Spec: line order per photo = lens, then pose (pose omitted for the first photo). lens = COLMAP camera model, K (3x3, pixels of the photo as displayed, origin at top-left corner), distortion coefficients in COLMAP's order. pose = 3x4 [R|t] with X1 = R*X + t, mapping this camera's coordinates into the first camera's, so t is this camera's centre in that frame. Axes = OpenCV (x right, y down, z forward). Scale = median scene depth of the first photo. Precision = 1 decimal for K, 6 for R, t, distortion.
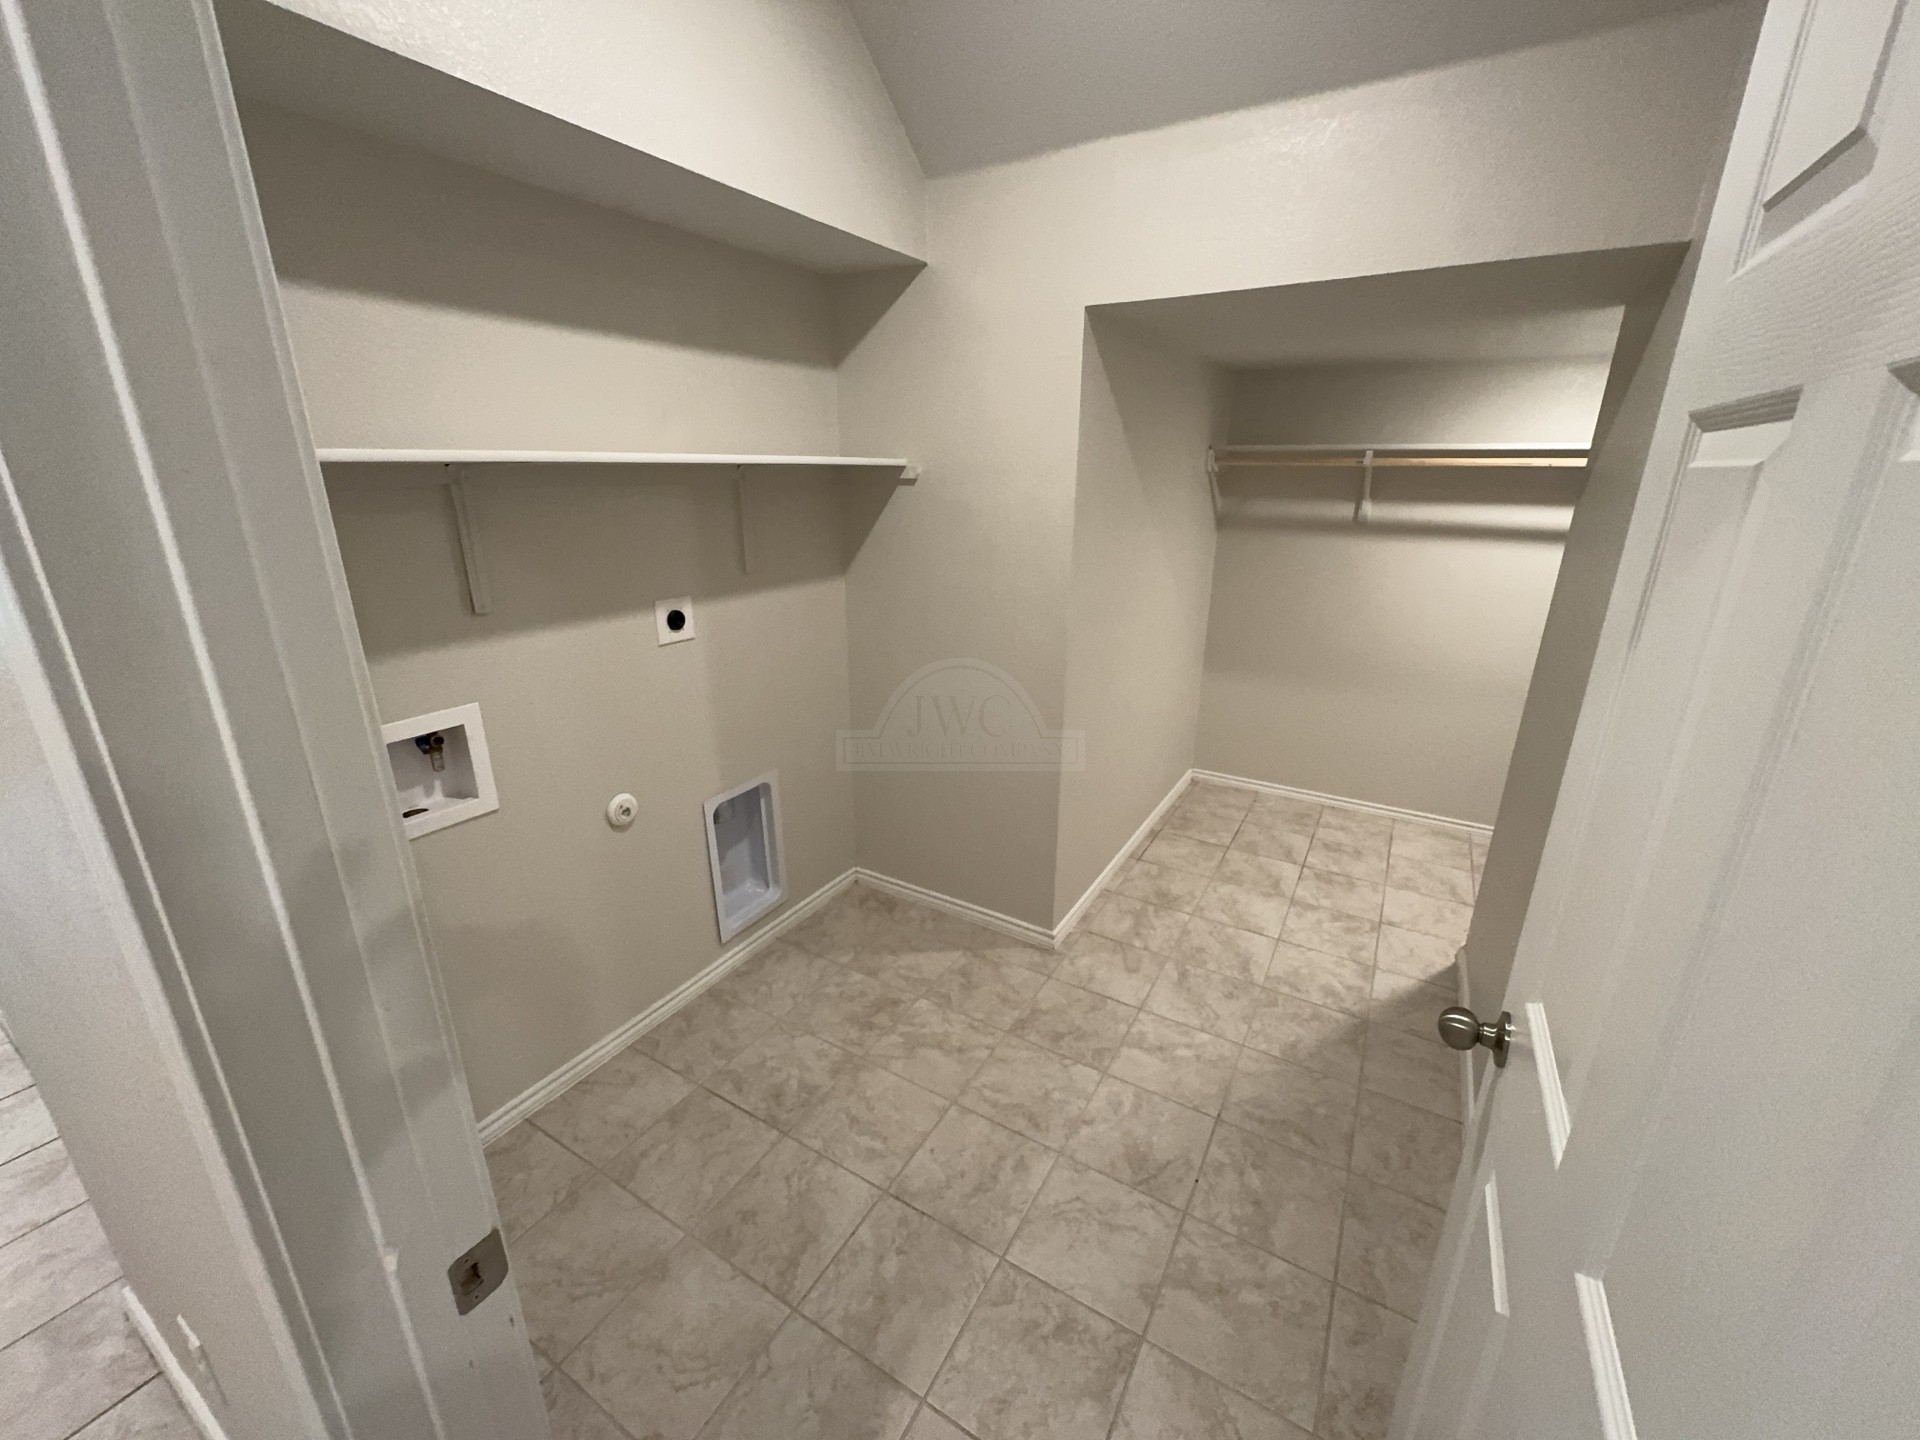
lens RADIAL K [[769.3, 0, 960.0], [0, 769.3, 720.0], [0, 0, 1]] dist [0.000394, 0.000174]
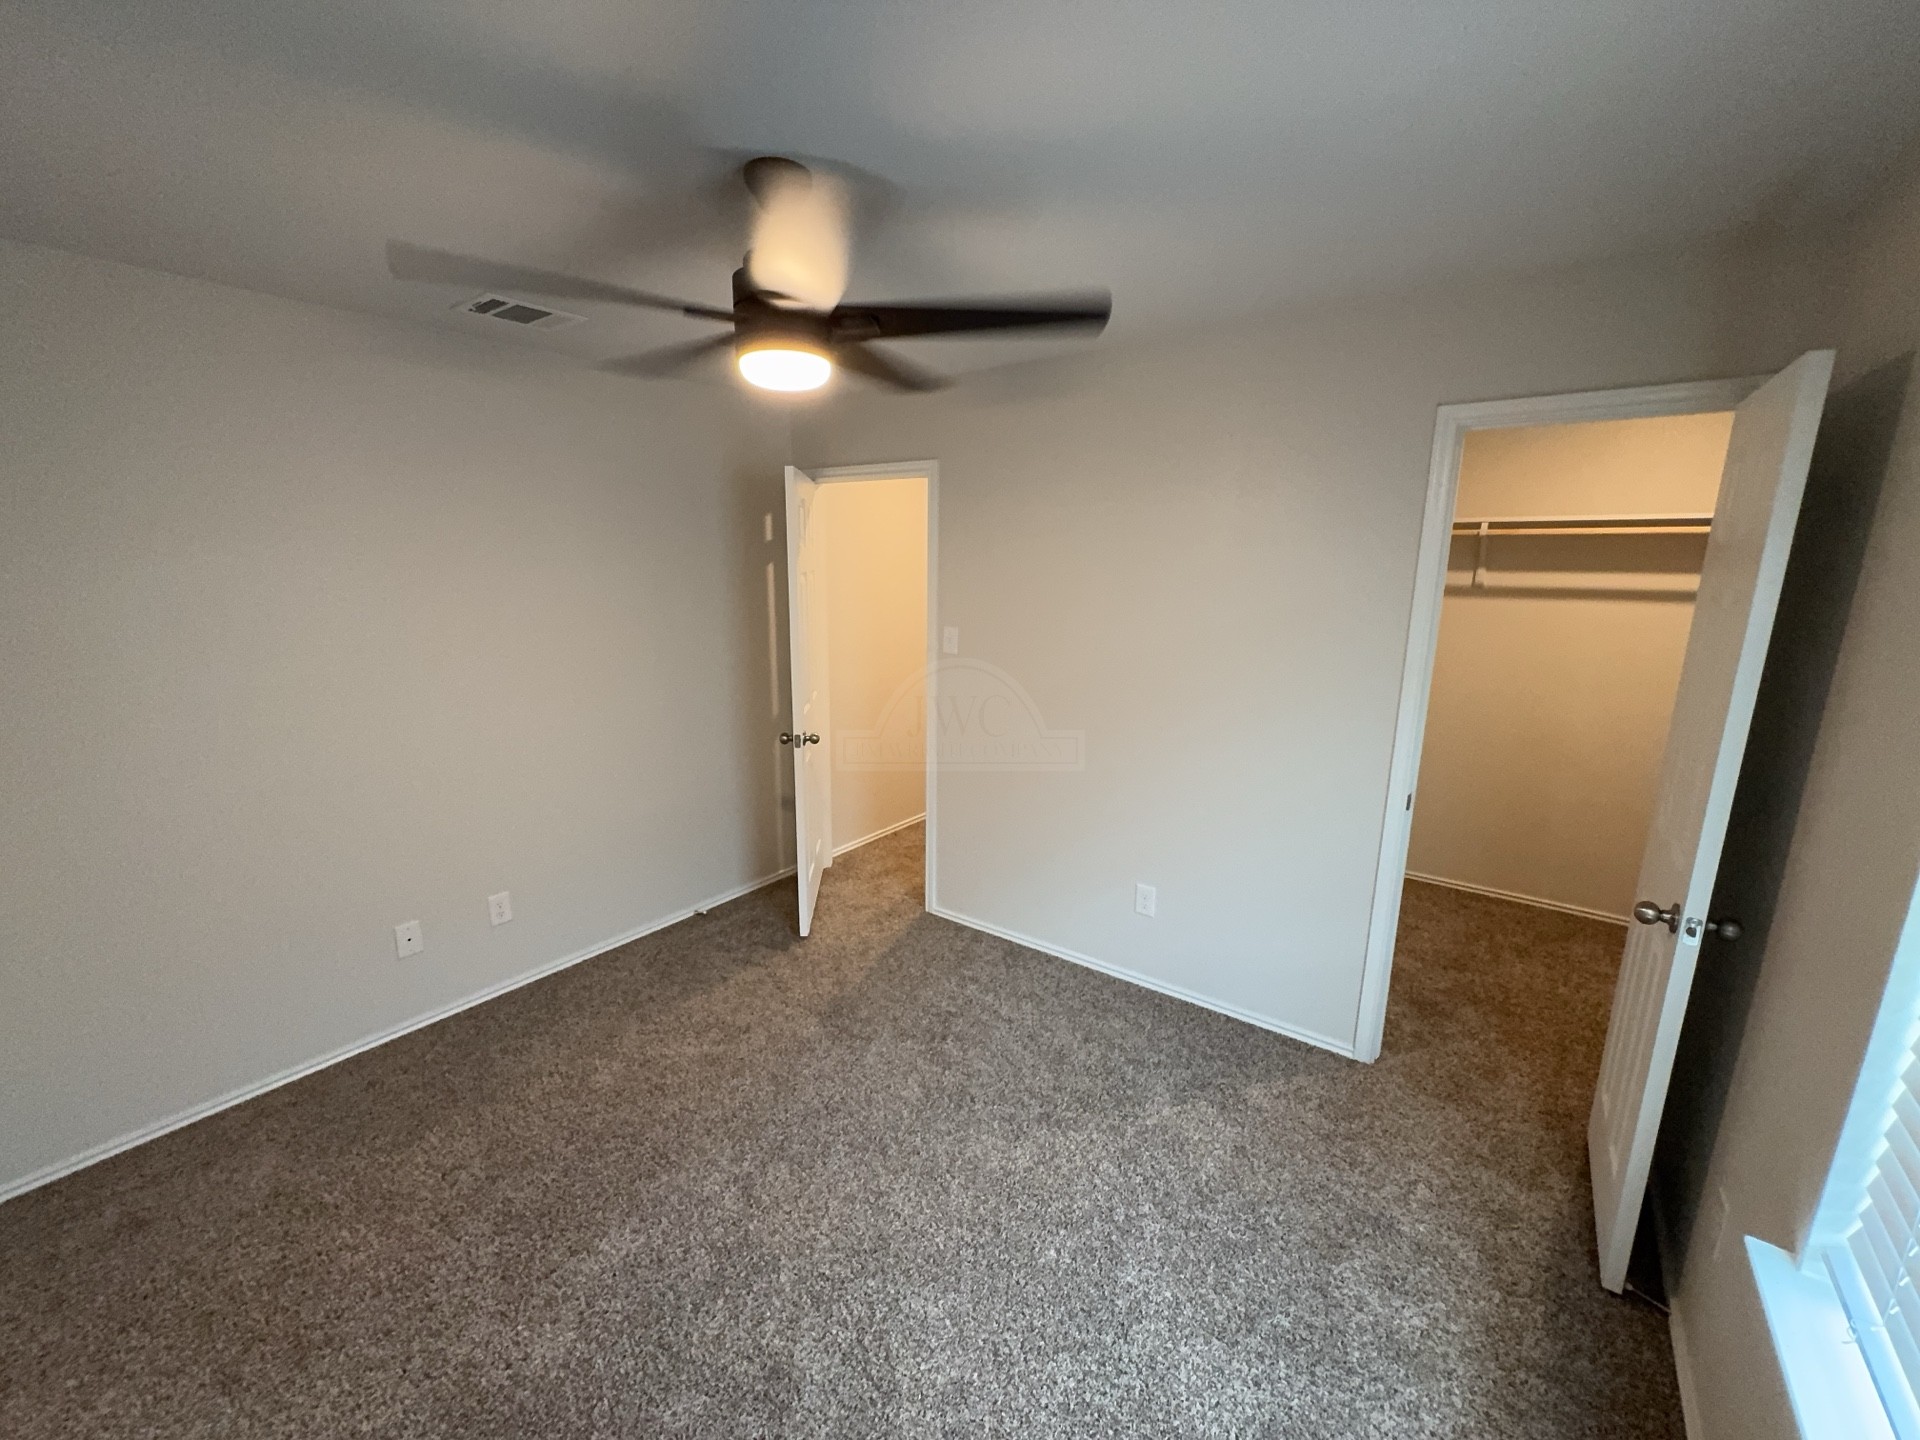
lens RADIAL K [[769.3, 0, 960.0], [0, 769.3, 720.0], [0, 0, 1]] dist [0.000394, 0.000174]
pose [[0.995262, 0.013380, -0.096304, -0.130469], [-0.021566, 0.996193, -0.084461, 0.042874], [0.094807, 0.086138, 0.991762, -0.155914]]
